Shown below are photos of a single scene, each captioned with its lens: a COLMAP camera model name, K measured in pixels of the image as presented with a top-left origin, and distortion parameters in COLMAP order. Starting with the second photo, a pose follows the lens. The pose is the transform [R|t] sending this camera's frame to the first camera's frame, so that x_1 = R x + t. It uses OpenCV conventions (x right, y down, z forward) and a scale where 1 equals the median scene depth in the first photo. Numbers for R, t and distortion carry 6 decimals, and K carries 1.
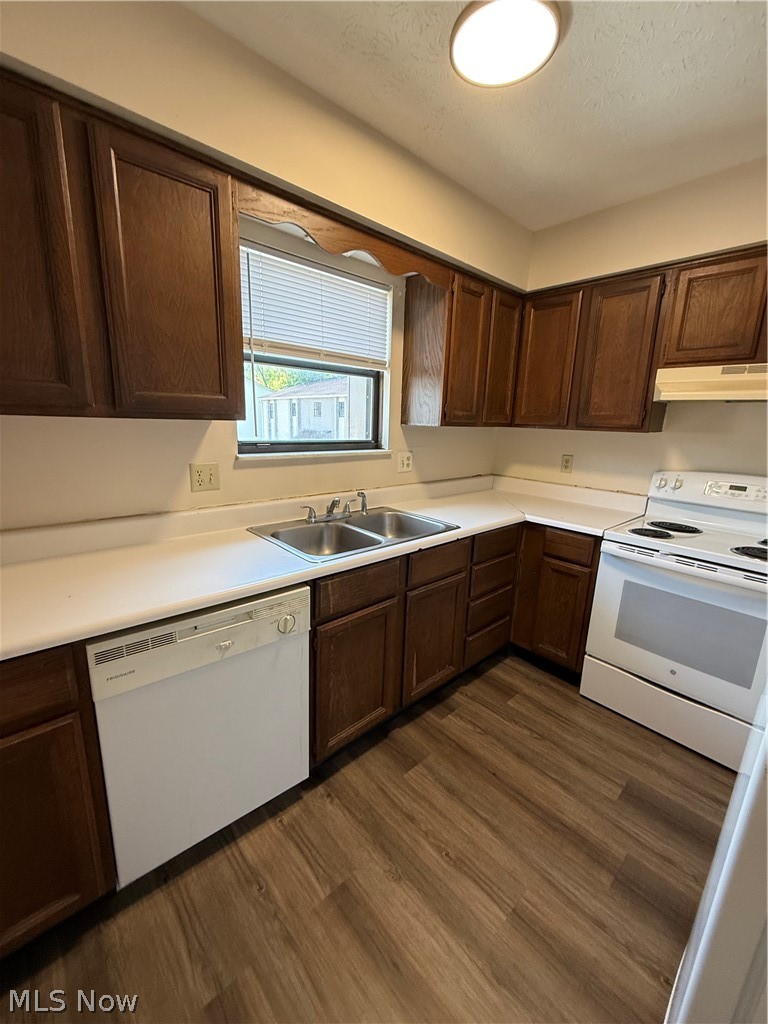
lens RADIAL K [[414.2, 0, 384.0], [0, 414.2, 512.0], [0, 0, 1]] dist [-0.003358, -0.000321]
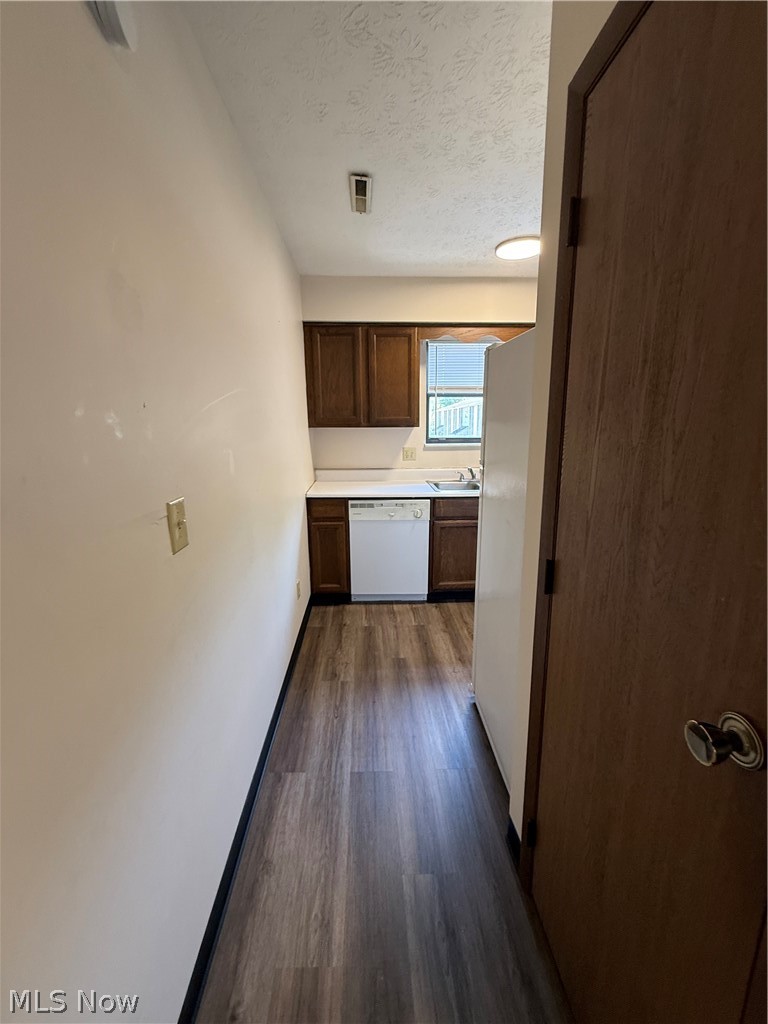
lens RADIAL K [[414.2, 0, 384.0], [0, 414.2, 512.0], [0, 0, 1]] dist [-0.003358, -0.000321]
pose [[0.770394, 0.102286, -0.629309, 1.105285], [-0.108200, 0.993704, 0.029056, 0.217355], [0.628319, 0.045707, 0.776612, -0.953395]]
